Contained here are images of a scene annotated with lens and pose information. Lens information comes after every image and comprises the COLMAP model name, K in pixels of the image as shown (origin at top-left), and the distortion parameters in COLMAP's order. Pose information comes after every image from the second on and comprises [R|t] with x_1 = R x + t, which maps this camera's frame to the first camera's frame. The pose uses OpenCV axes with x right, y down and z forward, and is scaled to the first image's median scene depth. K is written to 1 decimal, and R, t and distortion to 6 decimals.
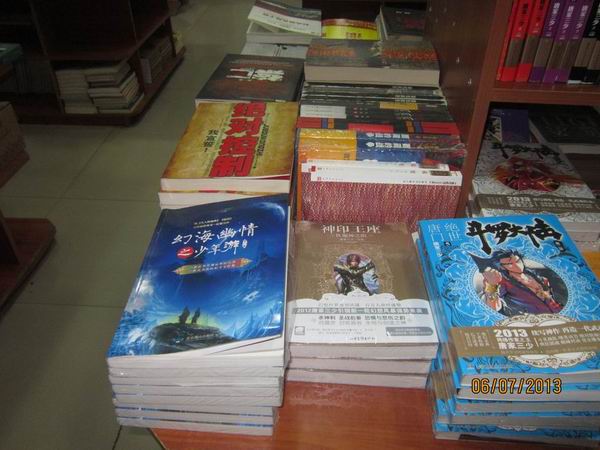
lens RADIAL K [[495.6, 0, 300.0], [0, 495.6, 225.0], [0, 0, 1]] dist [-0.010178, -0.000177]
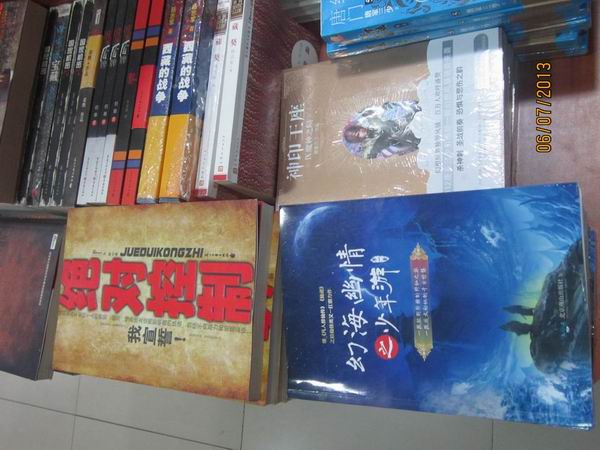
lens RADIAL K [[565.1, 0, 300.0], [0, 565.1, 225.0], [0, 0, 1]] dist [-0.001783, -0.007037]
pose [[0.024858, -0.985032, 0.170572, -0.194417], [0.907300, 0.093871, 0.409871, -0.379913], [-0.419748, 0.144571, 0.896053, 0.309151]]
